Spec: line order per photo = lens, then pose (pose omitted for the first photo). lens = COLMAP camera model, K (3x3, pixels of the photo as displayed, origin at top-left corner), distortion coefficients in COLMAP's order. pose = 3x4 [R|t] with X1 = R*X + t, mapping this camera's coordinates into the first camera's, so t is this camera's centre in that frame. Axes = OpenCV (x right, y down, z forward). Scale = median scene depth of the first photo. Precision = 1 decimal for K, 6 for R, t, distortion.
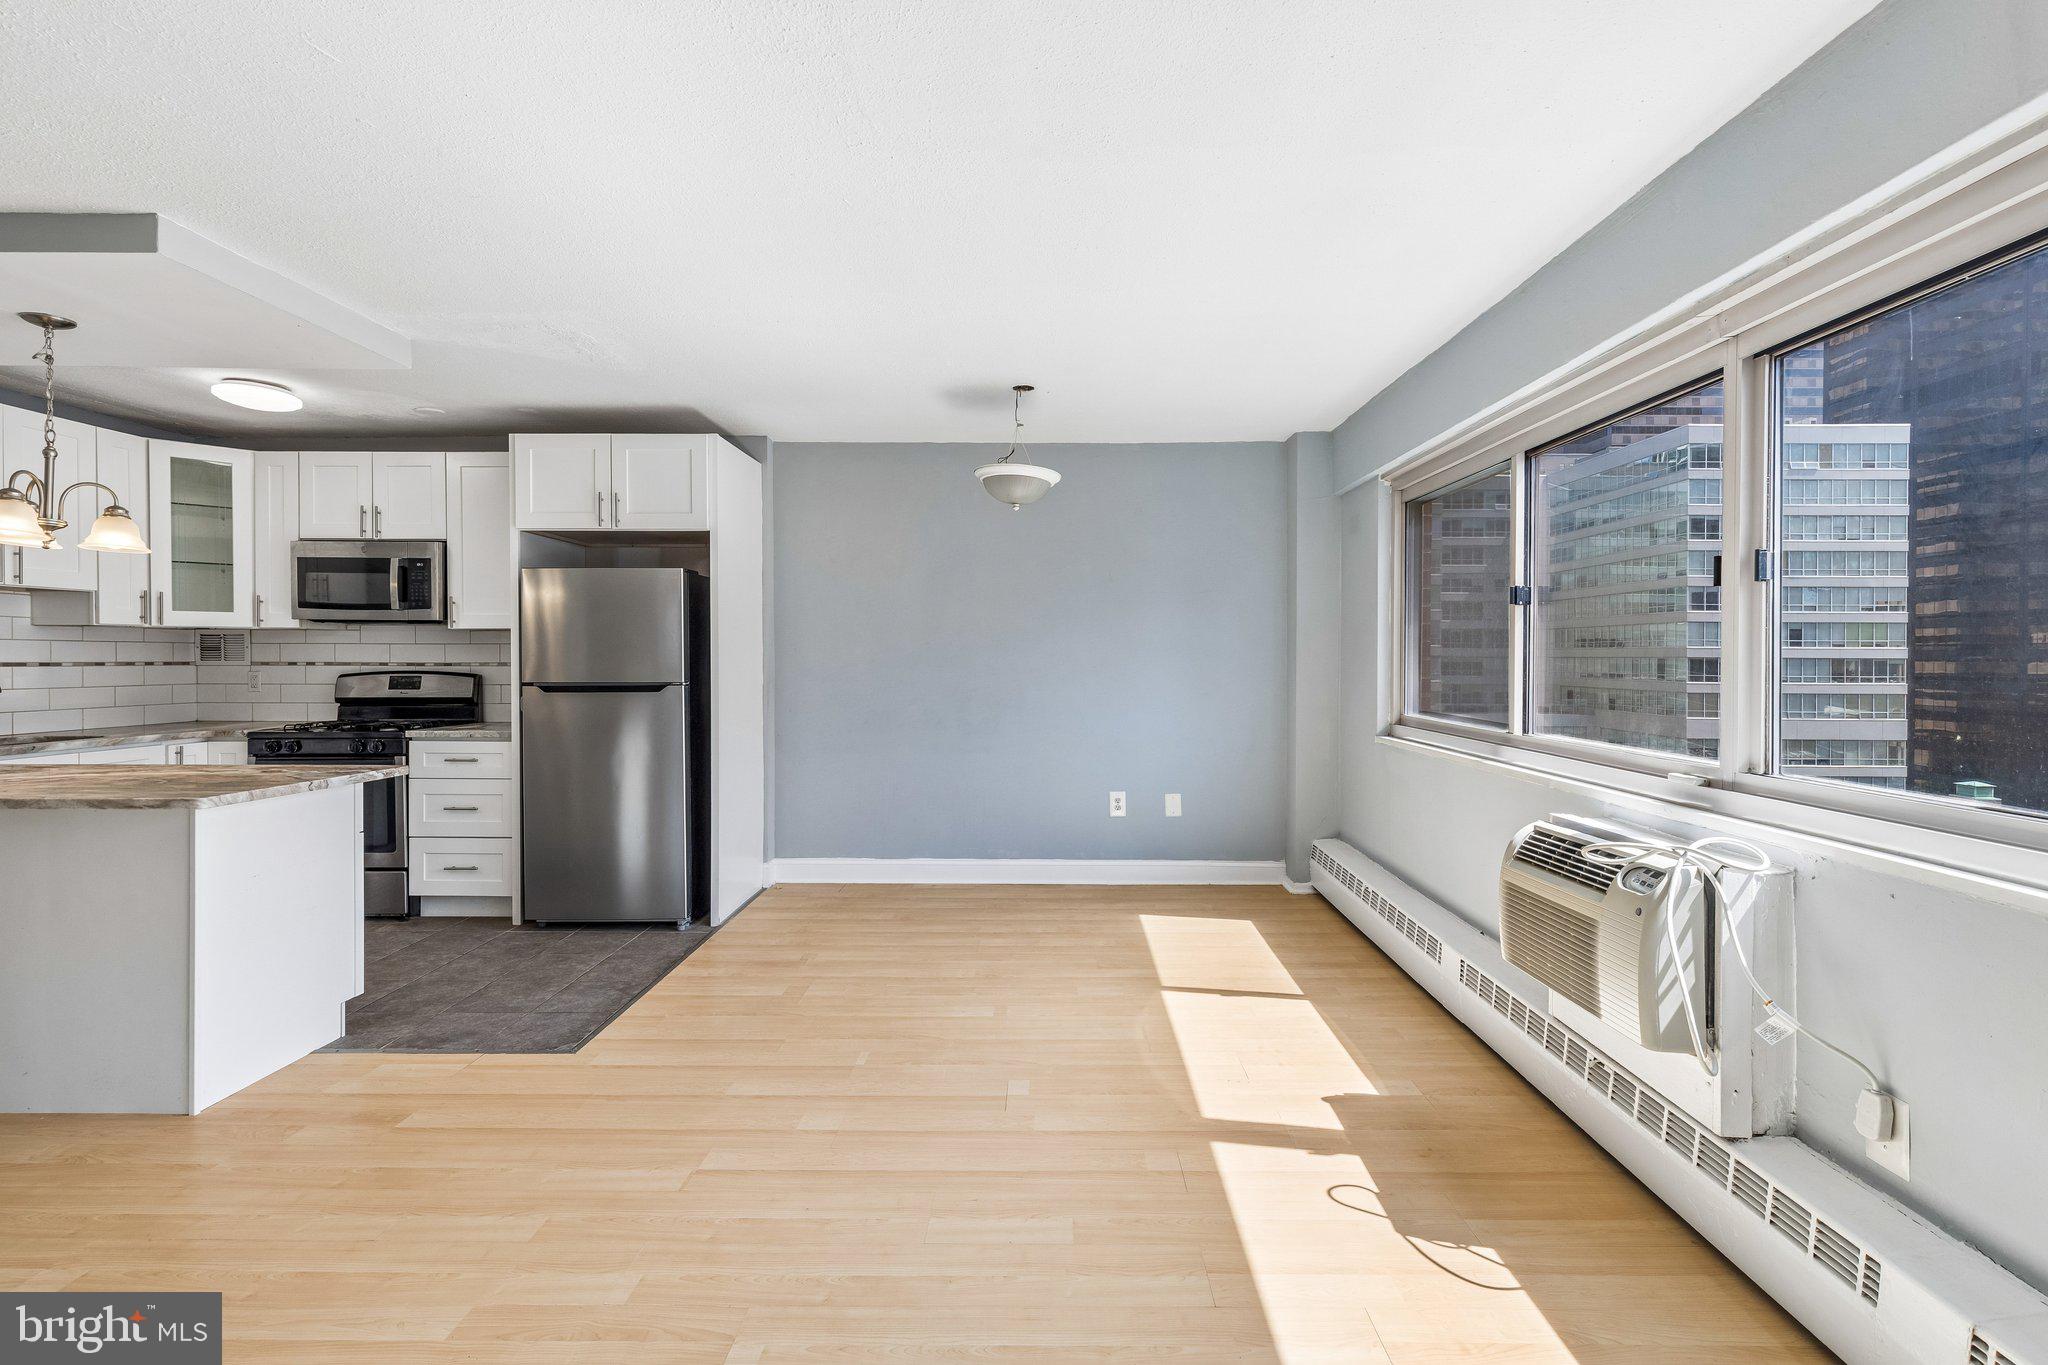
lens RADIAL K [[928.0, 0, 1032.6], [0, 928.0, 665.2], [0, 0, 1]] dist [0.007125, -0.000313]
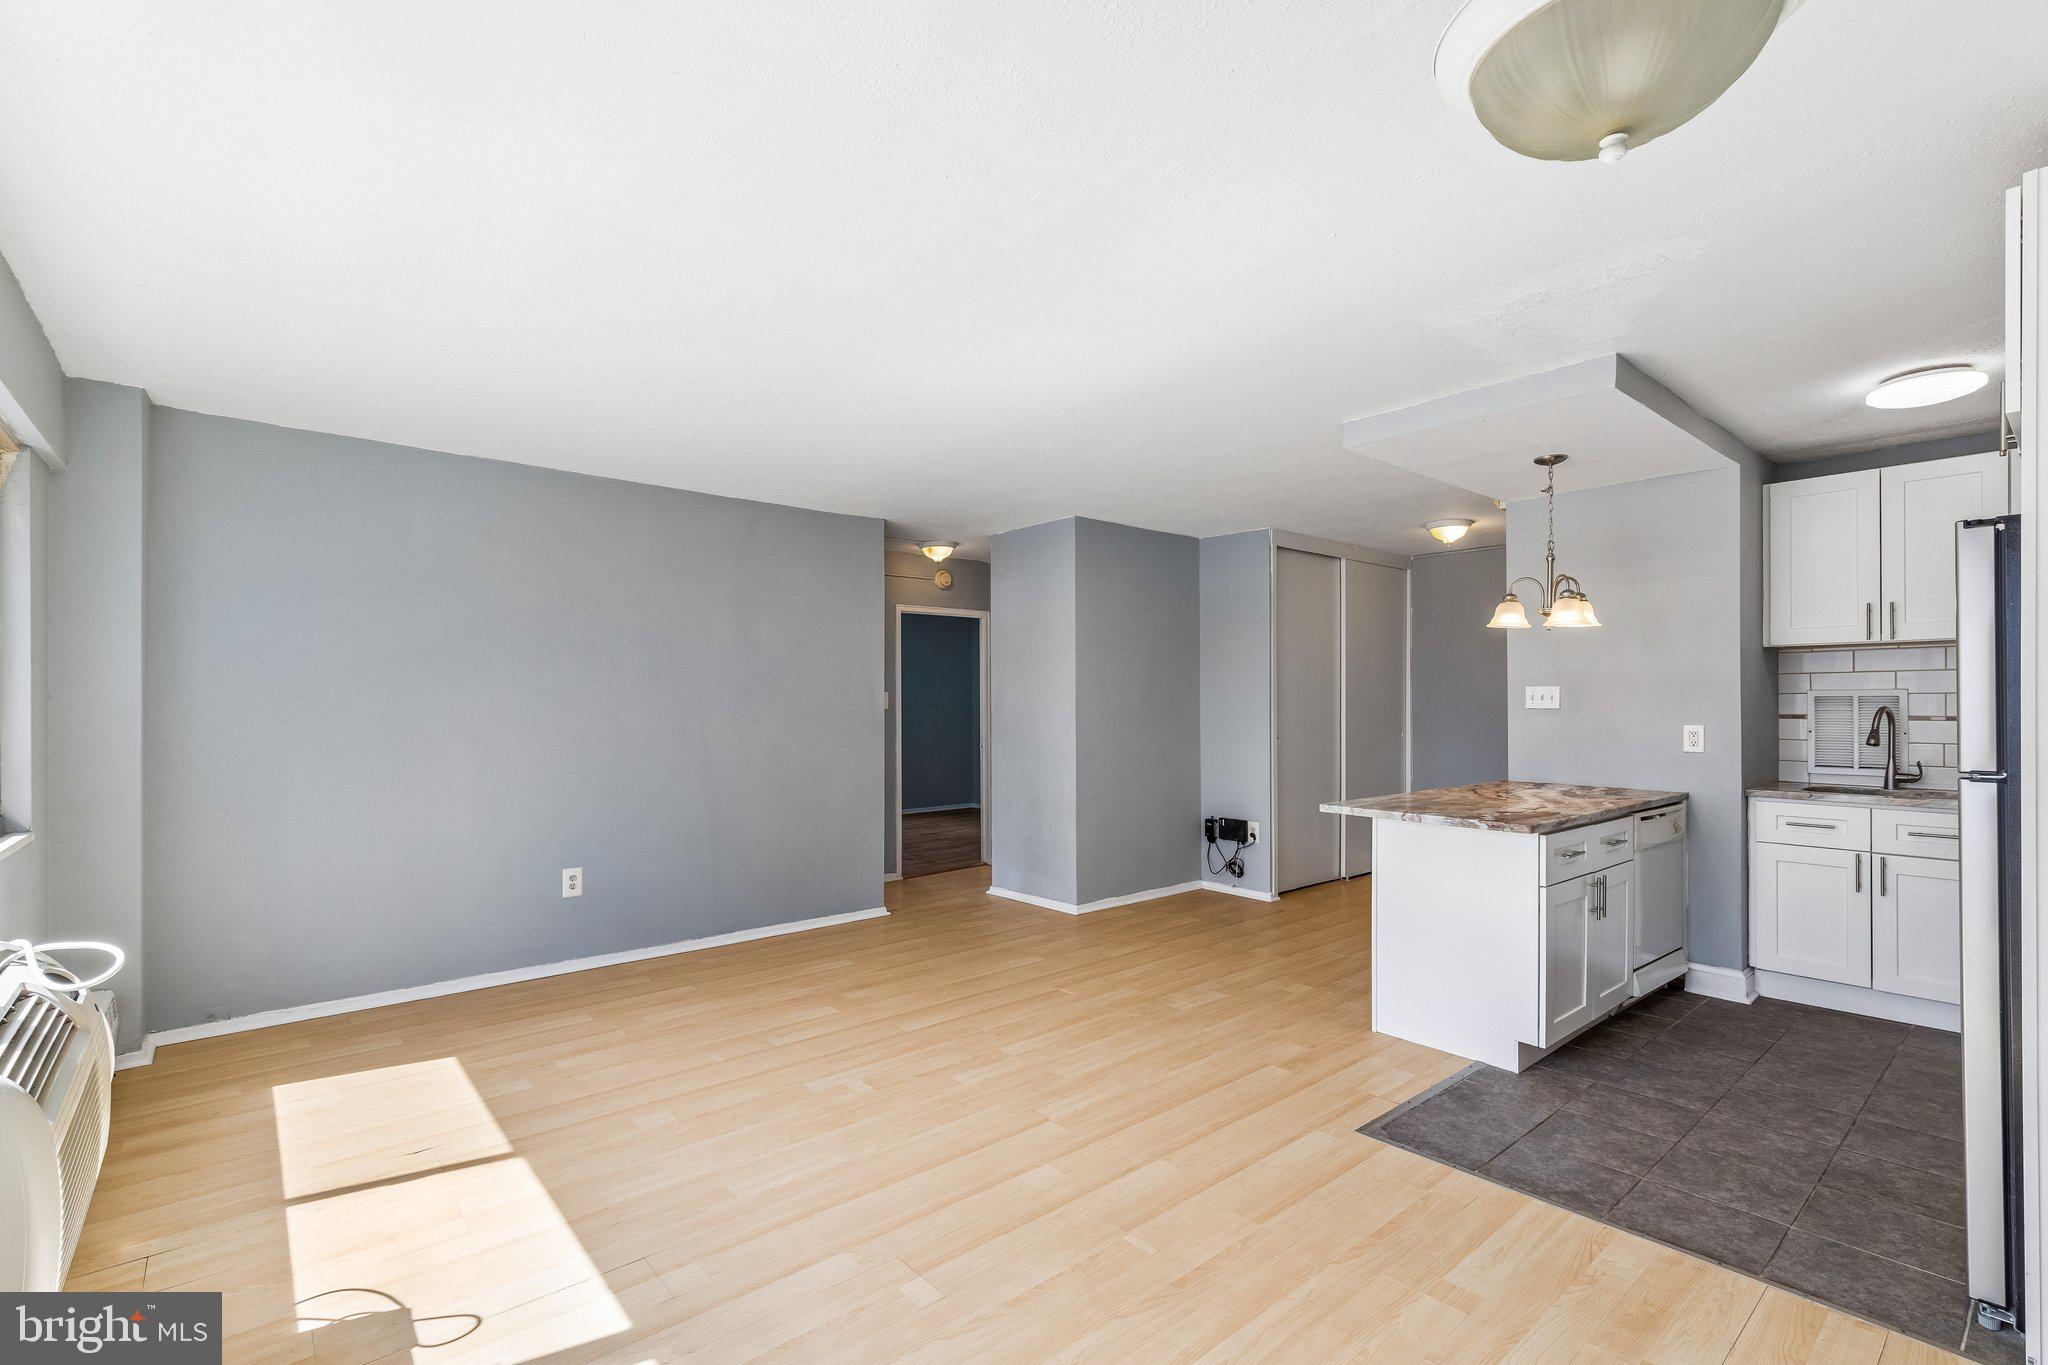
lens RADIAL K [[919.8, 0, 1031.0], [0, 919.8, 706.3], [0, 0, 1]] dist [0.011625, -0.000337]
pose [[-0.744175, 0.000159, -0.667985, 0.257001], [-0.005989, 0.999958, 0.006909, -0.013721], [0.667958, 0.009142, -0.744143, 0.993869]]
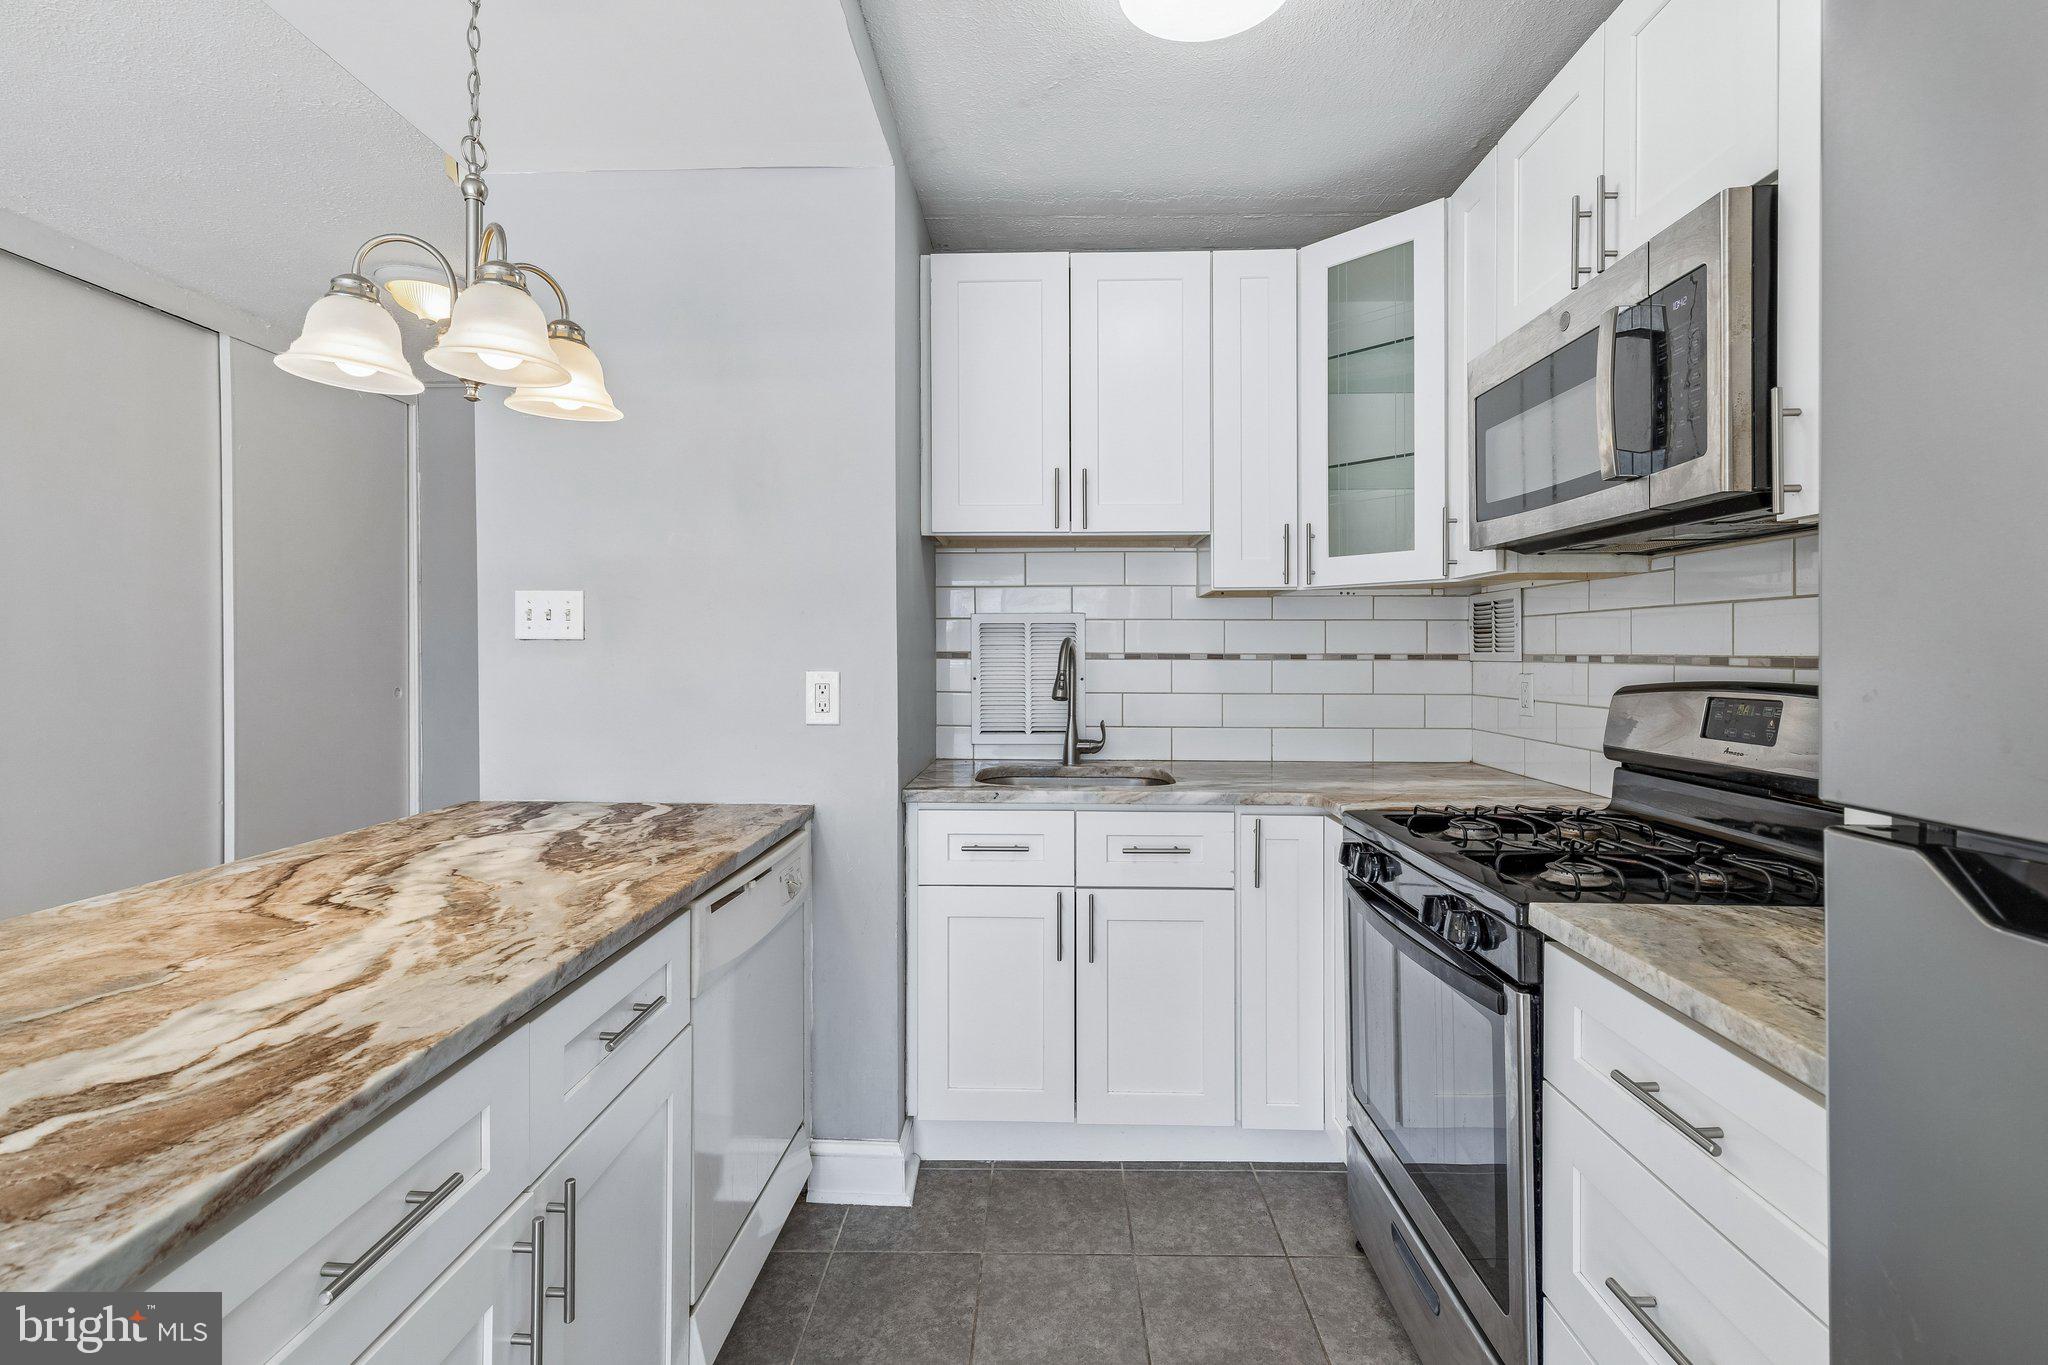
lens RADIAL K [[930.1, 0, 1025.5], [0, 930.1, 656.7], [0, 0, 1]] dist [0.005207, 0.000046]
pose [[-0.007500, 0.002600, -0.999968, -0.397787], [-0.008321, 0.999962, 0.002662, -0.001572], [0.999937, 0.008341, -0.007478, 0.851399]]
